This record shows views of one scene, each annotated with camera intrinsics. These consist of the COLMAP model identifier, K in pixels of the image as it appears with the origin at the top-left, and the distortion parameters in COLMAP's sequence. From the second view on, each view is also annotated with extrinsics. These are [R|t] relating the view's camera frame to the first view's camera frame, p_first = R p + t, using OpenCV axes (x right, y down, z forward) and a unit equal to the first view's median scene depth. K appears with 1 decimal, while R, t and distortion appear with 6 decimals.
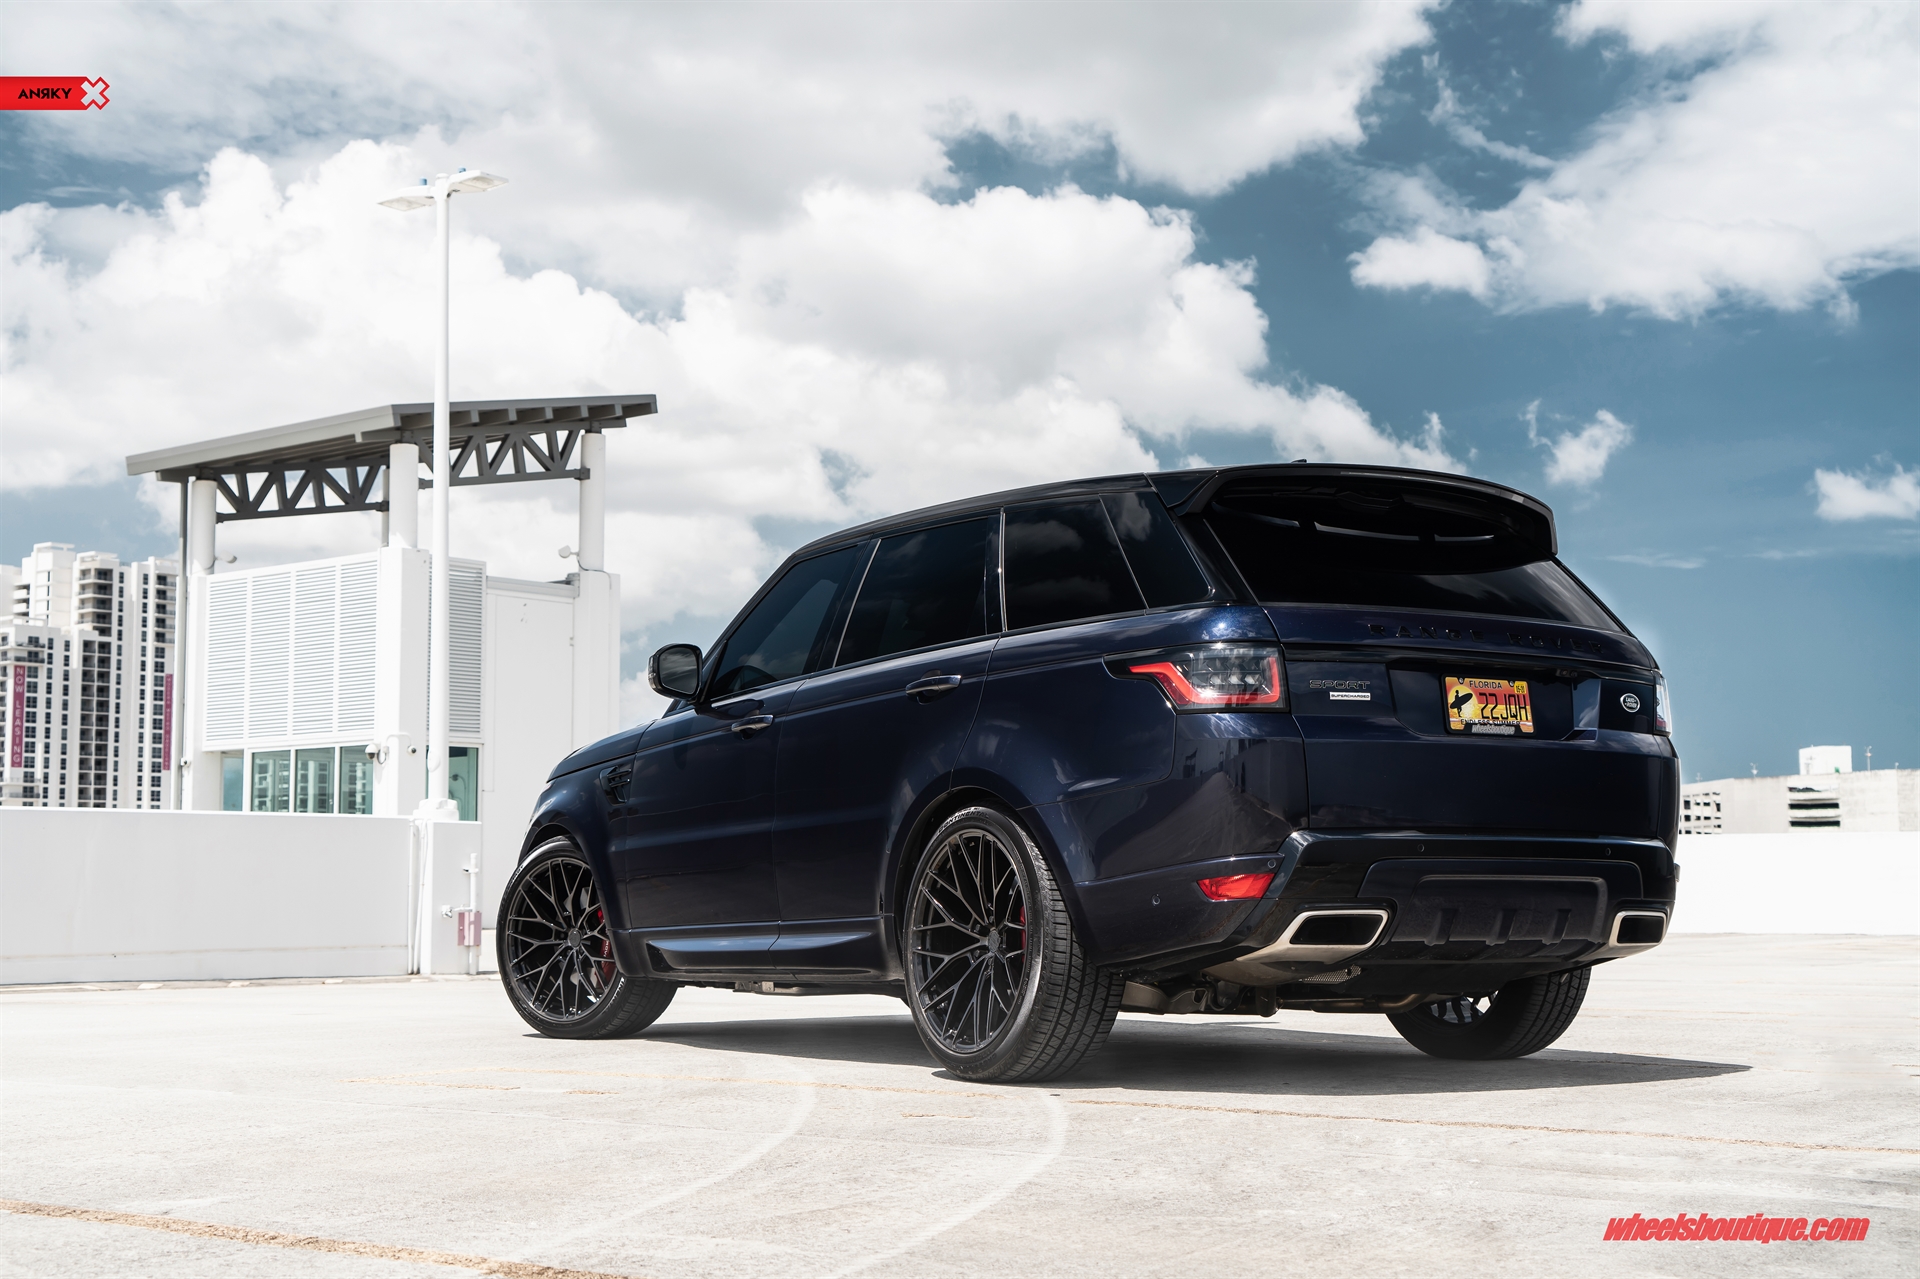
lens RADIAL K [[2412.1, 0, 960.5], [0, 2412.1, 728.5], [0, 0, 1]] dist [0.010784, 0.000413]
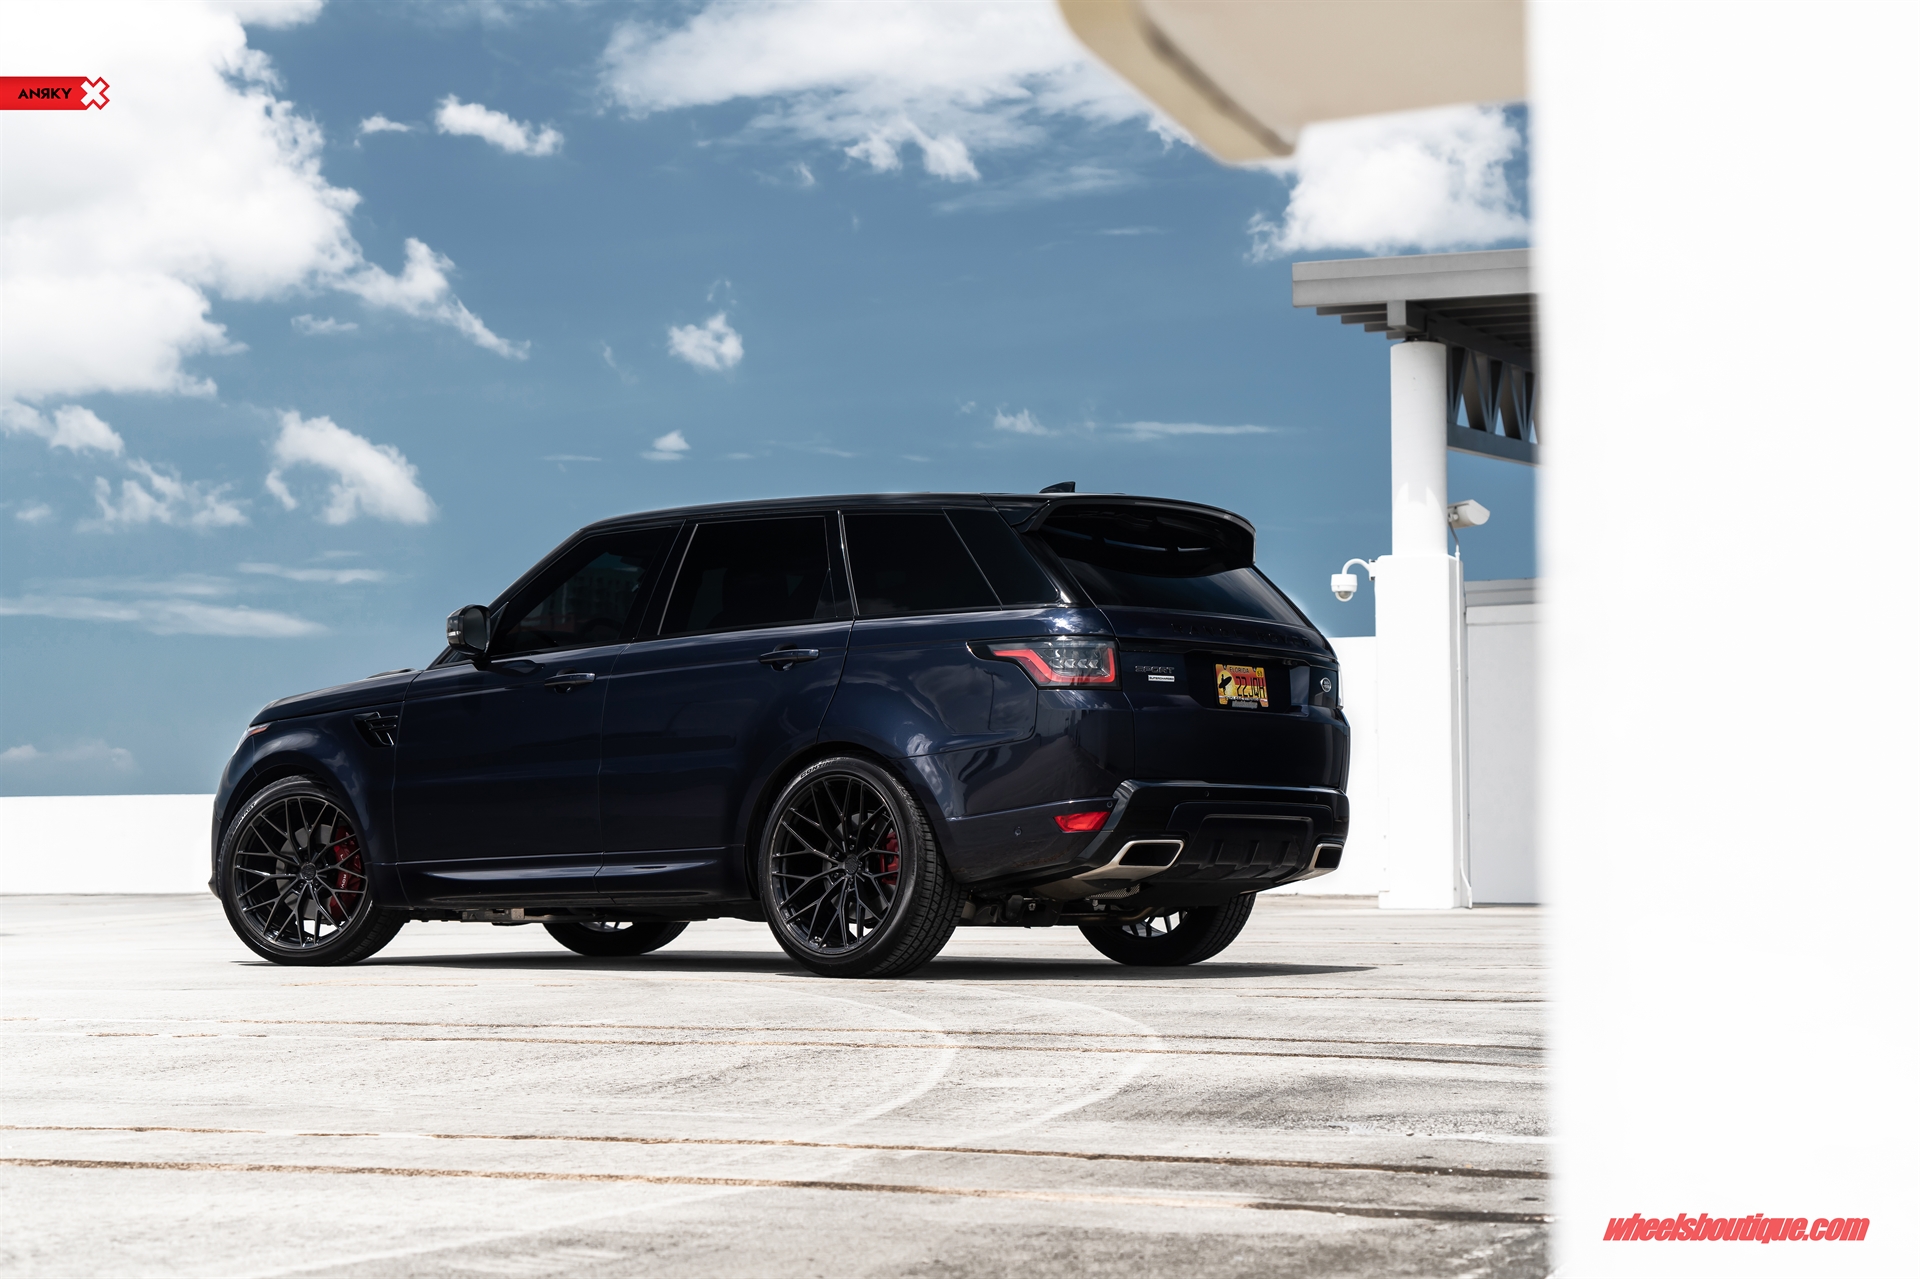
lens RADIAL K [[3027.4, 0, 960.0], [0, 3027.4, 639.5], [0, 0, 1]] dist [-0.011950, 0.005119]
pose [[0.954973, 0.024419, 0.295687, -0.411173], [-0.023850, 0.999700, -0.005531, -0.021787], [-0.295733, -0.001770, 0.955269, -0.526454]]
